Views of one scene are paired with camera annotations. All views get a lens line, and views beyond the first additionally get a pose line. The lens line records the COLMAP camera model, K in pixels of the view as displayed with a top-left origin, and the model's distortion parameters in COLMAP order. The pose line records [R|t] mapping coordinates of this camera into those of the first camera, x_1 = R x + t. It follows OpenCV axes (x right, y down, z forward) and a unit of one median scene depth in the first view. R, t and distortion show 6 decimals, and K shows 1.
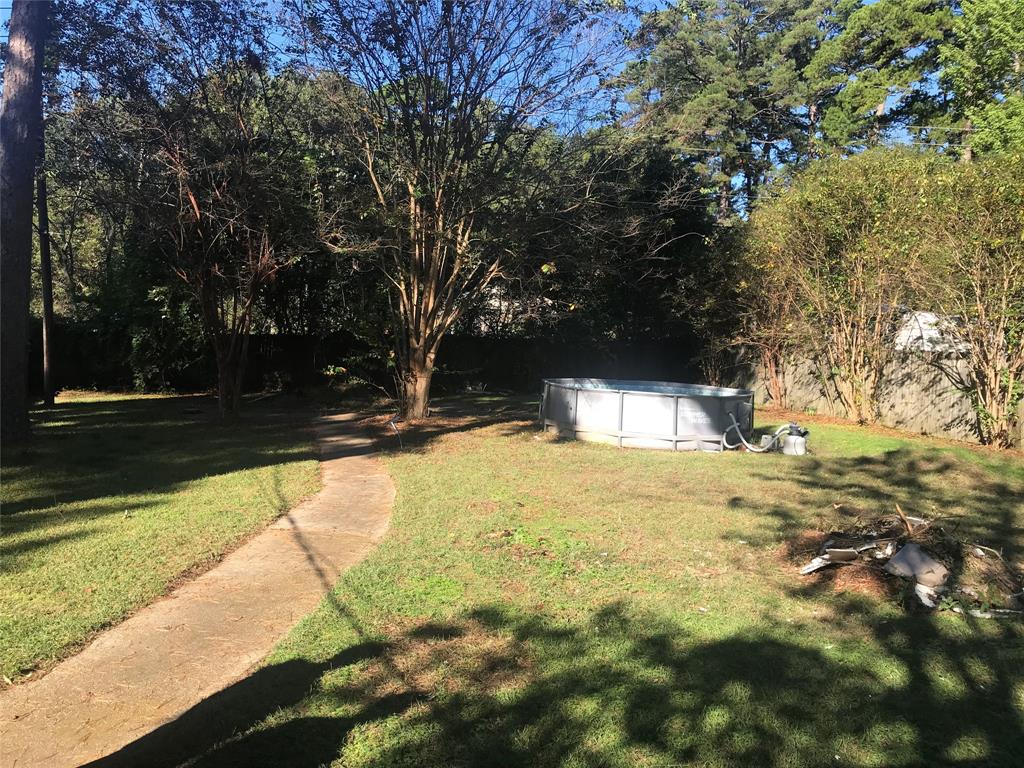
lens RADIAL K [[833.4, 0, 514.4], [0, 833.4, 384.1], [0, 0, 1]] dist [0.031685, -0.031766]
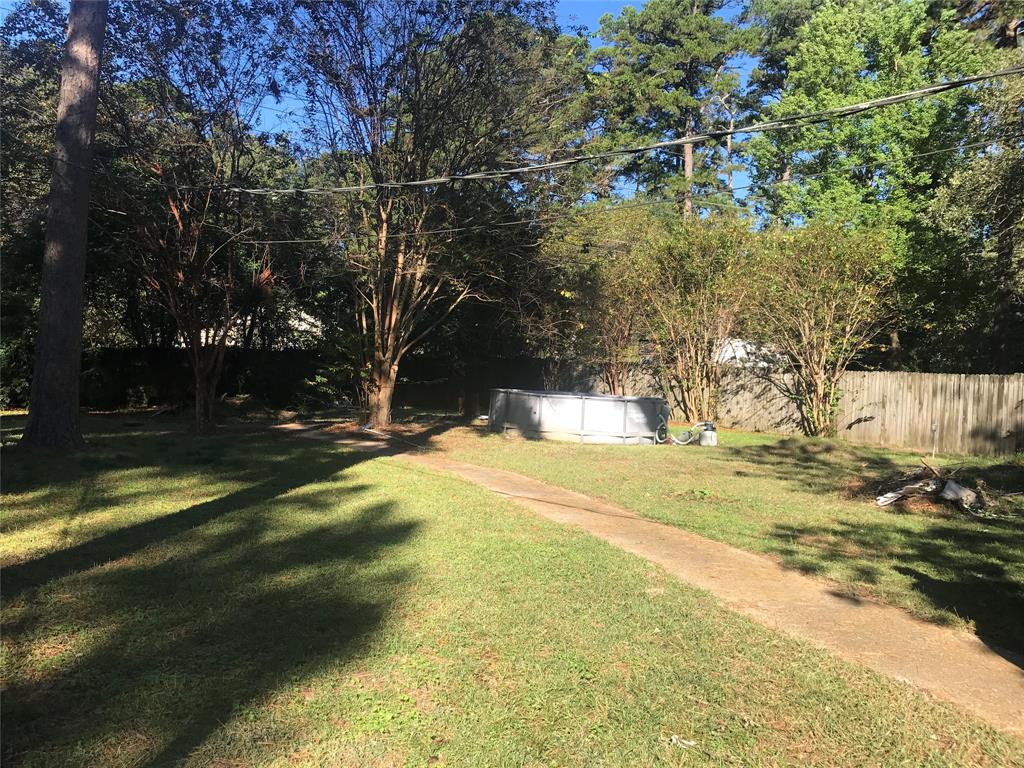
lens RADIAL K [[833.4, 0, 504.7], [0, 833.4, 387.7], [0, 0, 1]] dist [0.031685, -0.031766]
pose [[0.936683, -0.001561, 0.350174, -0.348199], [0.009822, 0.999714, -0.021818, 0.017668], [-0.350040, 0.023876, 0.936430, -0.076421]]
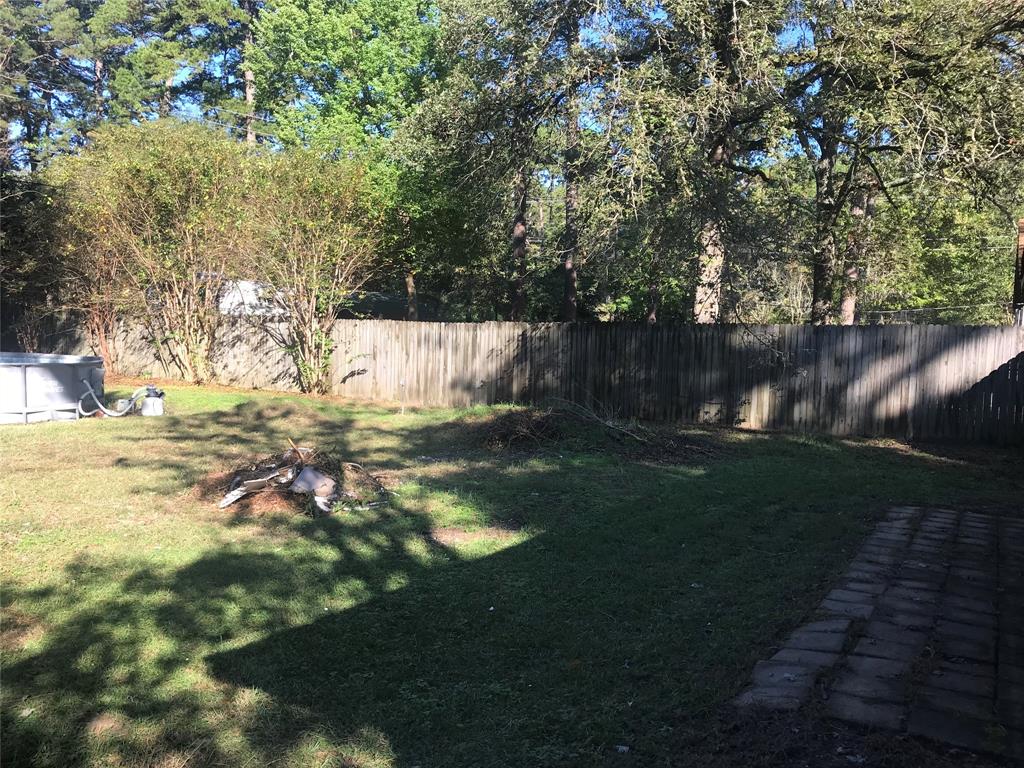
lens RADIAL K [[833.4, 0, 502.7], [0, 833.4, 380.3], [0, 0, 1]] dist [0.031685, -0.031766]
pose [[0.702535, -0.063567, 0.708804, -0.083827], [0.038029, 0.997933, 0.051804, 0.002545], [-0.710632, -0.009439, 0.703500, -0.039458]]
